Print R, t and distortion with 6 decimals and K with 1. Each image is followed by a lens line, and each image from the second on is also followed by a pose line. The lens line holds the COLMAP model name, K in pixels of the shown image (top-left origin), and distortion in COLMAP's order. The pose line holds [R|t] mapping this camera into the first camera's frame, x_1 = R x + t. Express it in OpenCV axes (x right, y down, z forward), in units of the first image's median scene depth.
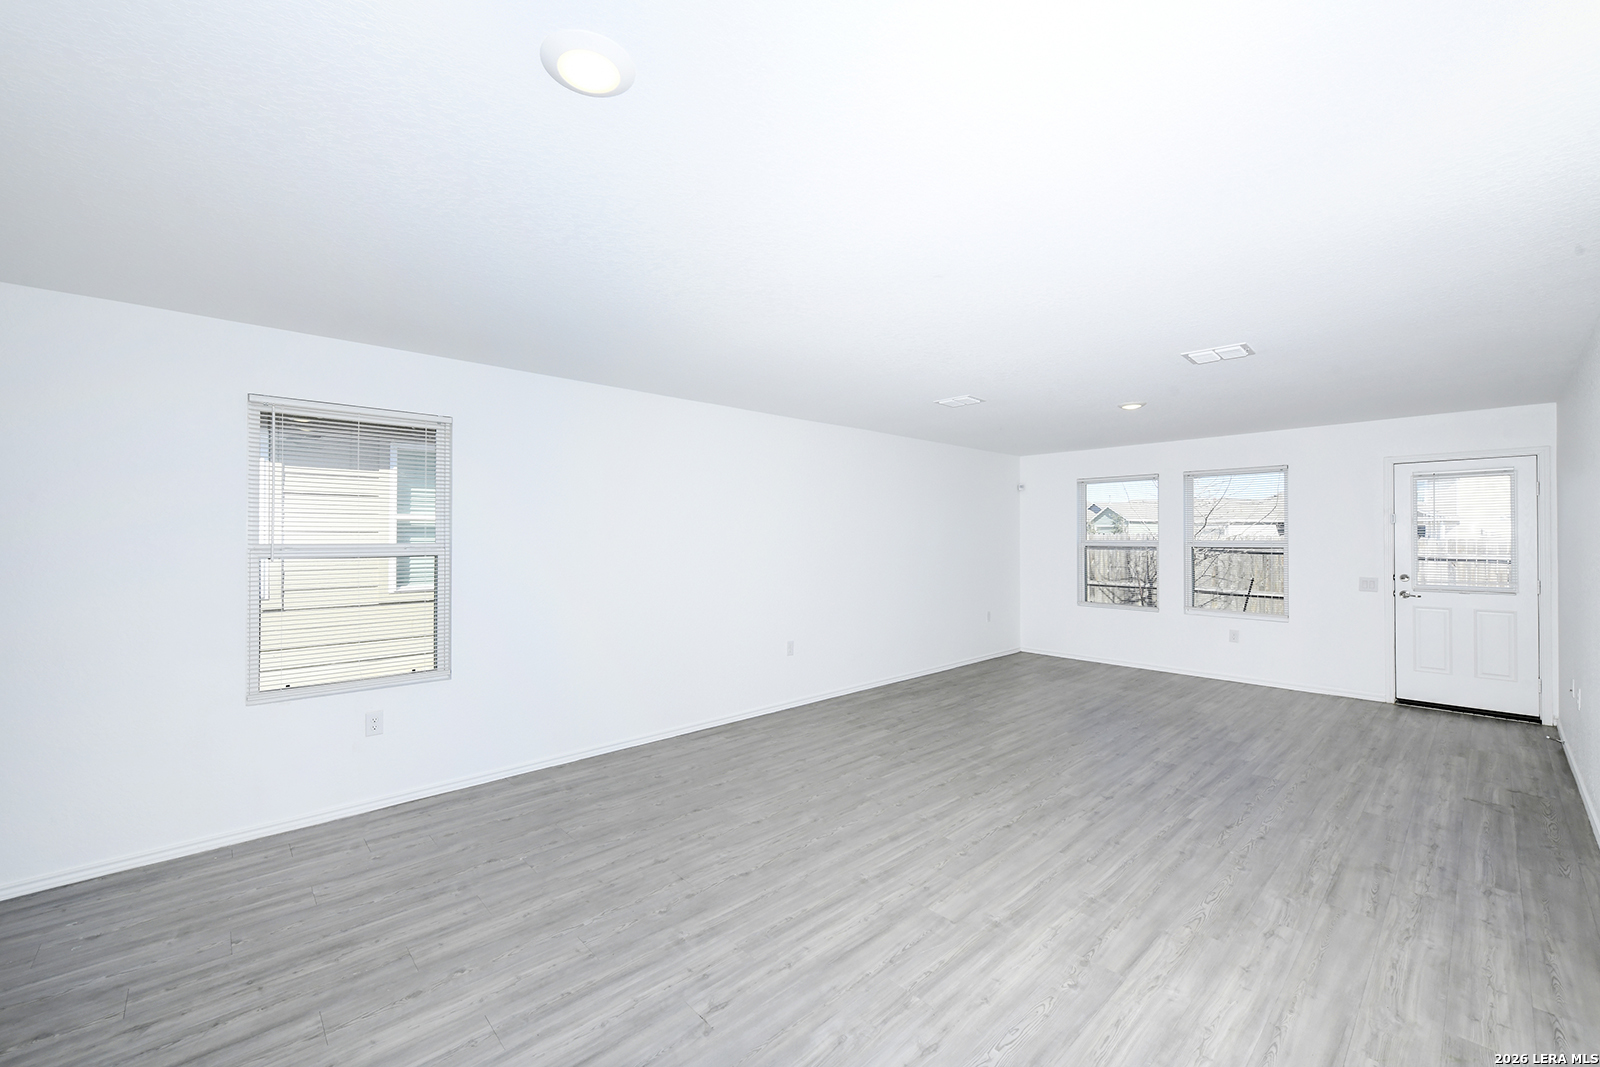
lens RADIAL K [[630.0, 0, 805.1], [0, 630.0, 537.3], [0, 0, 1]] dist [0.001377, -0.000093]
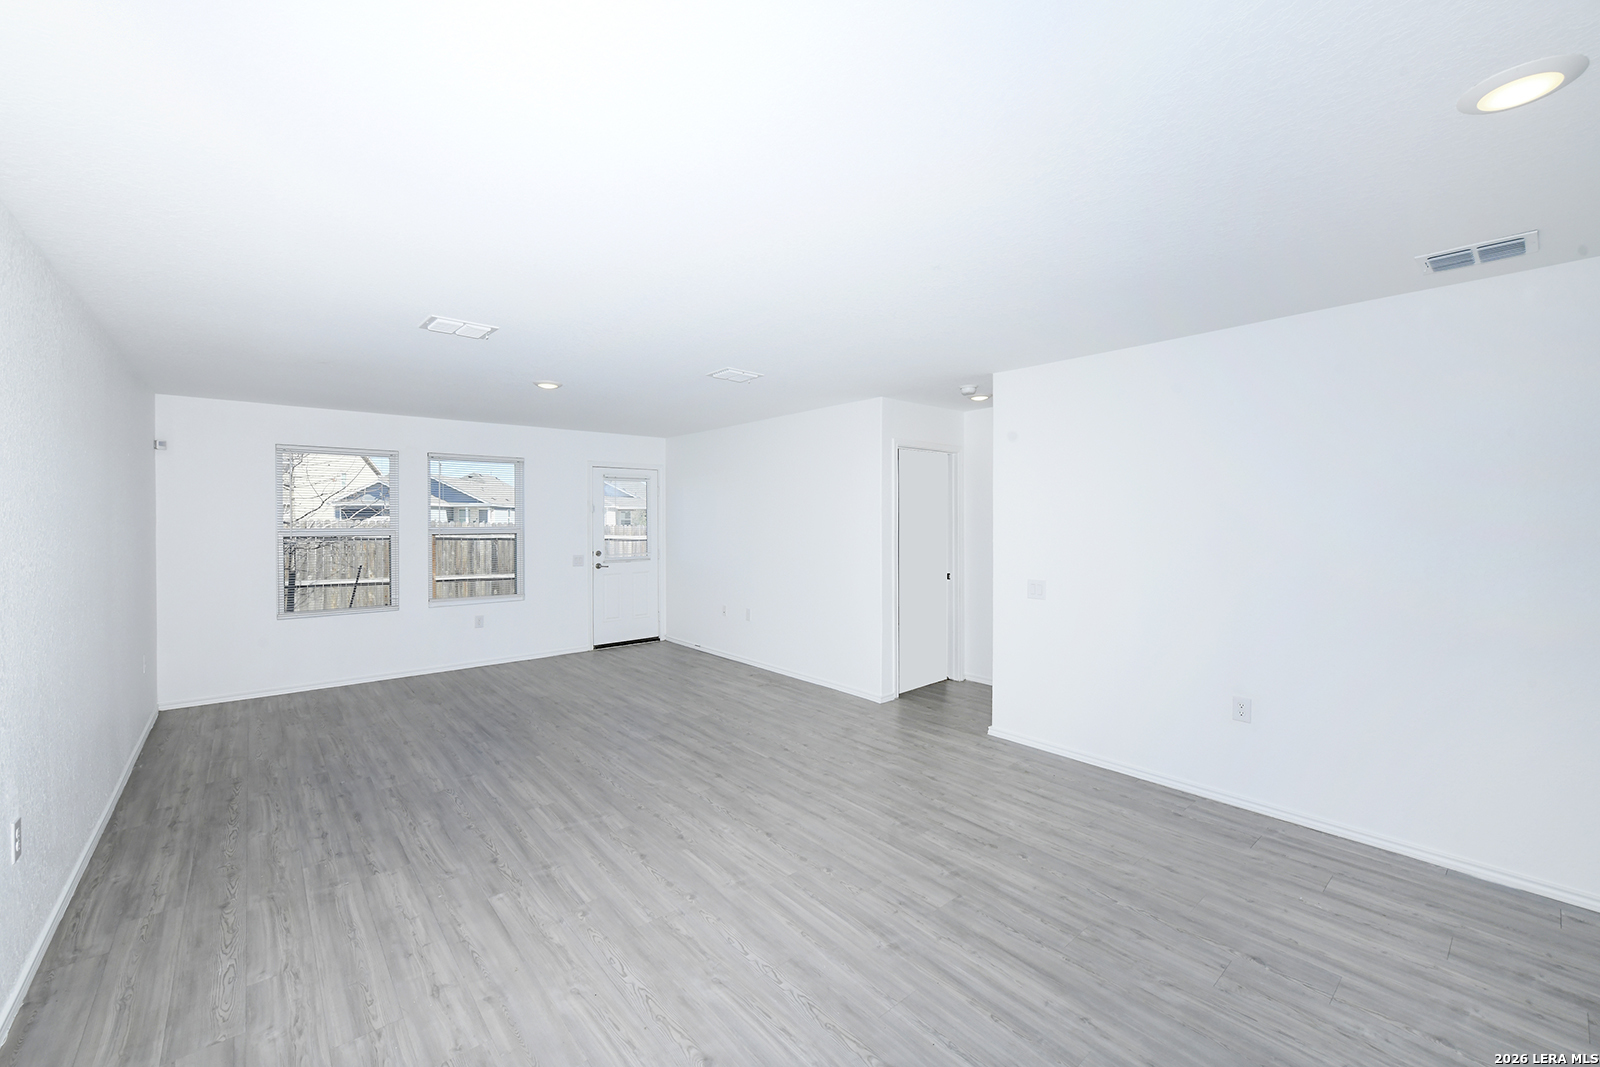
lens RADIAL K [[630.0, 0, 799.5], [0, 630.0, 523.0], [0, 0, 1]] dist [0.001377, -0.000093]
pose [[0.057314, -0.006934, 0.998332, -0.468094], [0.001726, 0.999975, 0.006847, -0.011334], [-0.998355, 0.001331, 0.057325, 0.682464]]
